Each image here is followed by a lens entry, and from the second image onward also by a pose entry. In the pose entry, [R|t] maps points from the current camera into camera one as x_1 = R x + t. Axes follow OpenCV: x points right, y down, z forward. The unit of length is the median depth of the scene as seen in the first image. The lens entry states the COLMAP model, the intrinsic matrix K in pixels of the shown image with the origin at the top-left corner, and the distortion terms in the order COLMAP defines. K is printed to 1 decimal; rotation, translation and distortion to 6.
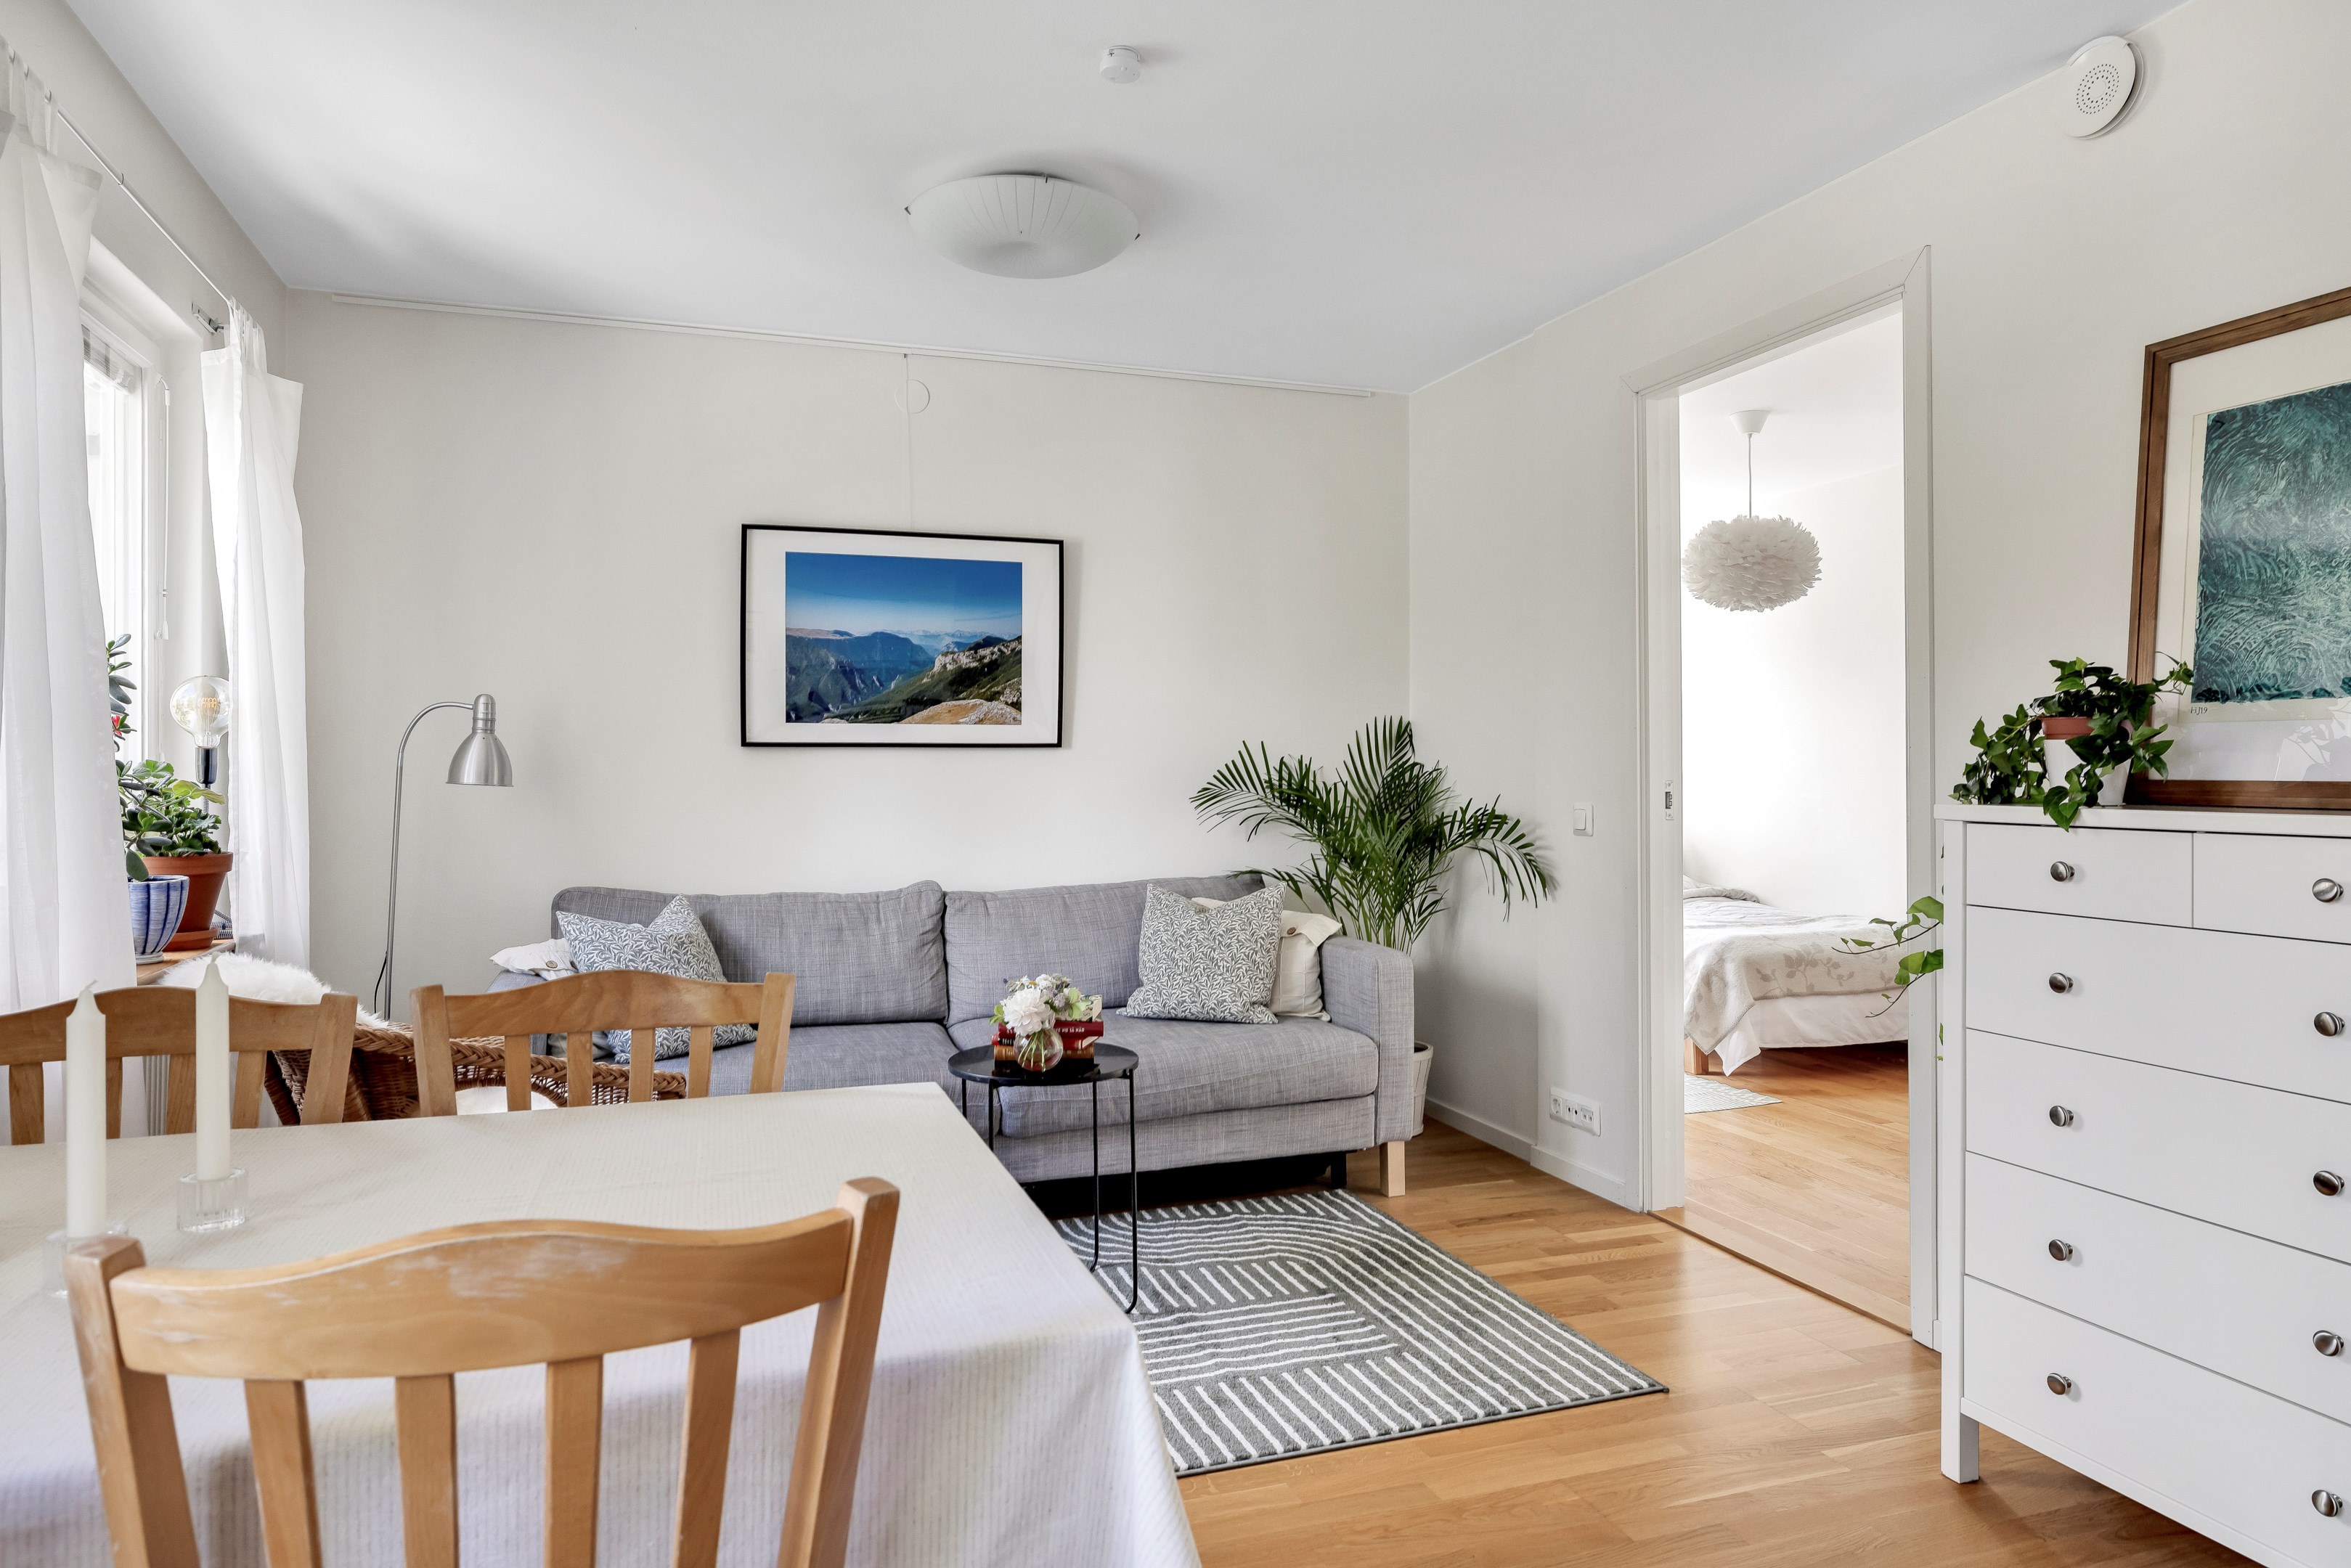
lens RADIAL K [[1436.8, 0, 1183.0], [0, 1436.8, 763.3], [0, 0, 1]] dist [-0.000082, 0.001317]
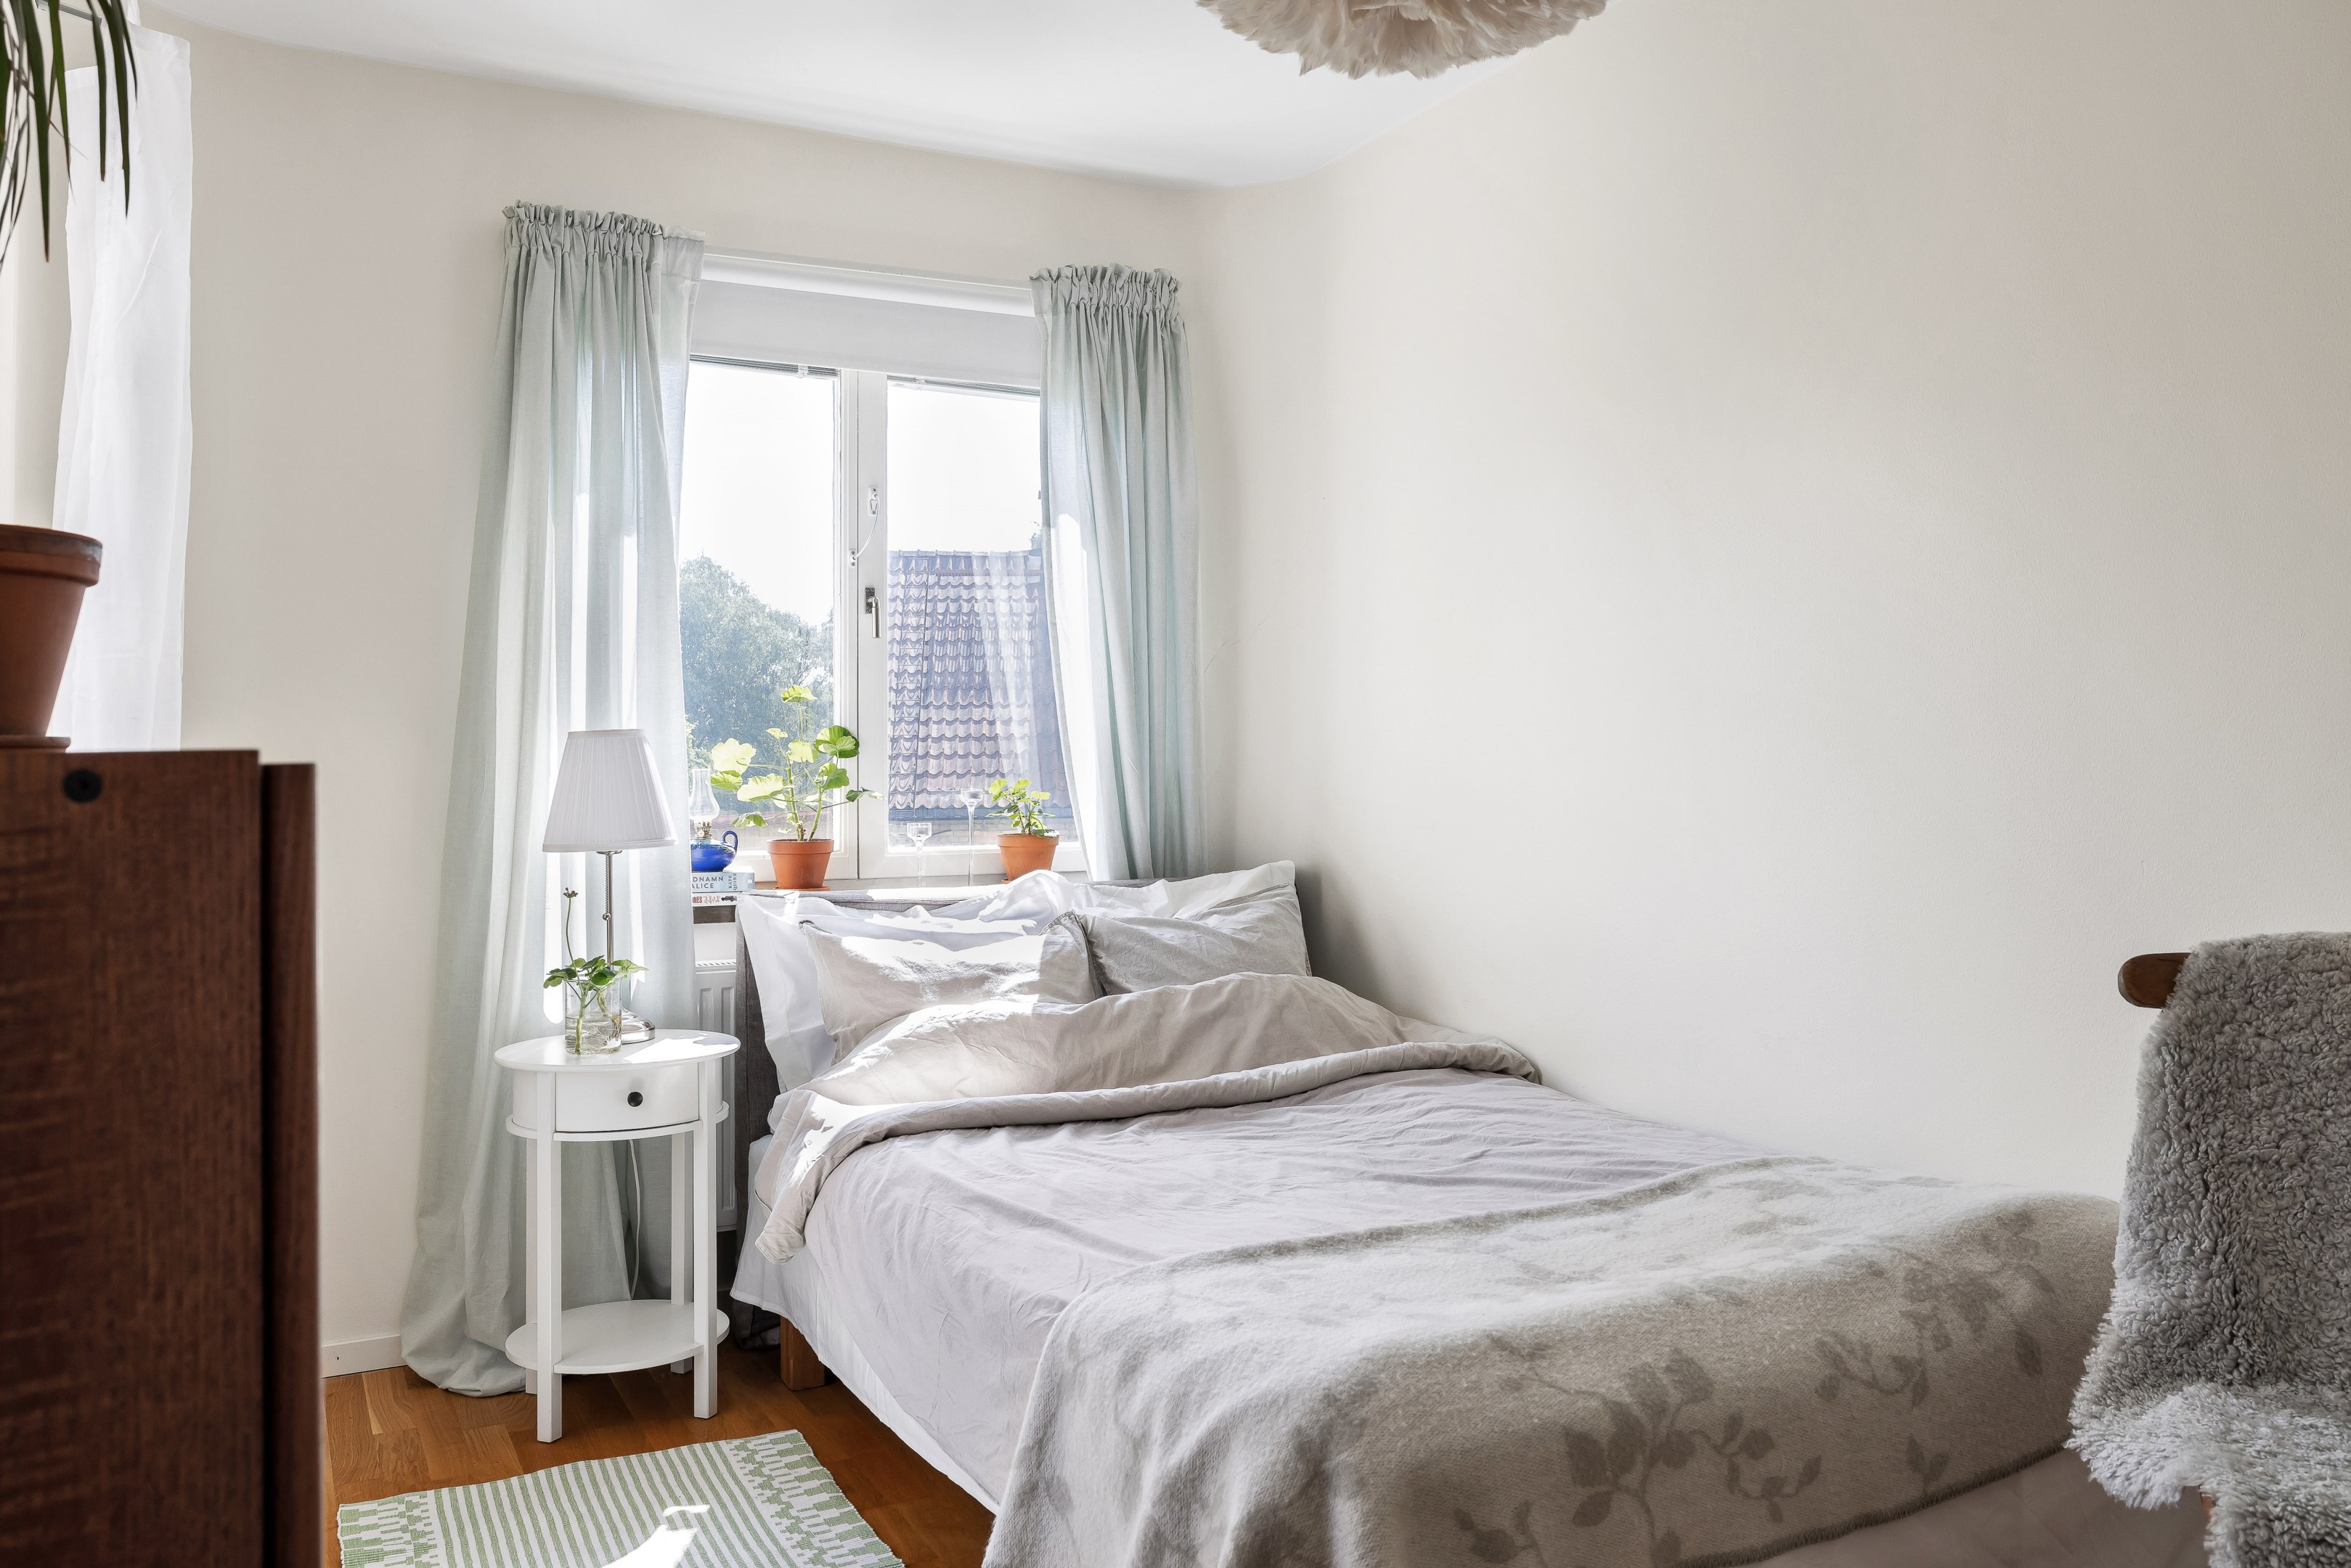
lens RADIAL K [[1748.3, 0, 1173.2], [0, 1748.3, 729.7], [0, 0, 1]] dist [0.000254, 0.006098]
pose [[0.991038, -0.003841, 0.133528, 0.472190], [0.006341, 0.999812, -0.018302, 0.022462], [-0.133433, 0.018984, 0.990876, 1.071332]]
